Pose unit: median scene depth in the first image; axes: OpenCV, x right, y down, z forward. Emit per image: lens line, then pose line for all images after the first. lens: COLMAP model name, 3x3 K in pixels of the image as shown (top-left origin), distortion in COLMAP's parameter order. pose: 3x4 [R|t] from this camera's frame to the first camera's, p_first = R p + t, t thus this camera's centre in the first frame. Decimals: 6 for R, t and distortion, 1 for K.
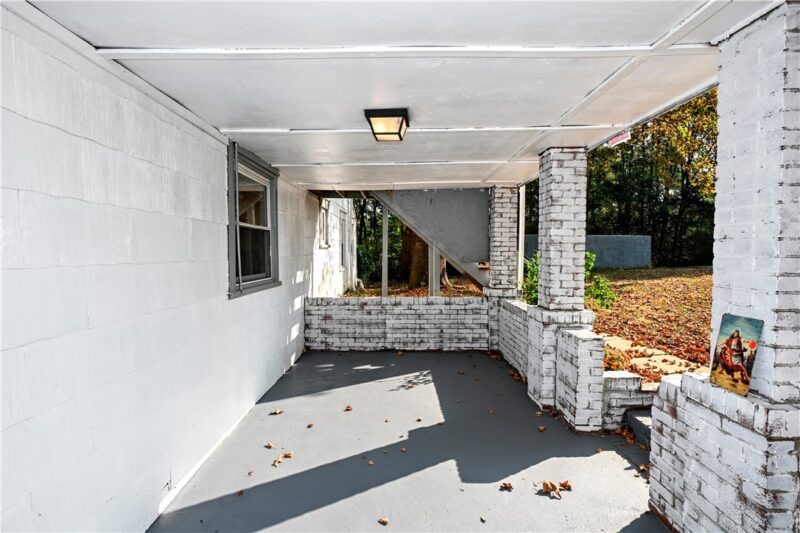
lens RADIAL K [[414.9, 0, 400.0], [0, 414.9, 266.5], [0, 0, 1]] dist [-0.000474, 0.000037]
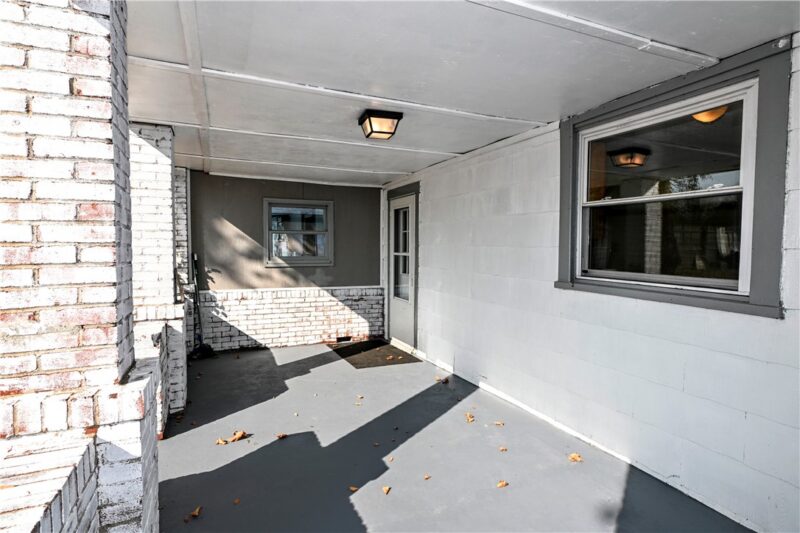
lens RADIAL K [[414.9, 0, 400.0], [0, 414.9, 266.5], [0, 0, 1]] dist [-0.000474, 0.000037]
pose [[-0.918029, 0.016428, -0.396172, 0.349019], [-0.018565, 0.996265, 0.084332, -0.051332], [0.396078, 0.084774, -0.914295, 1.952599]]
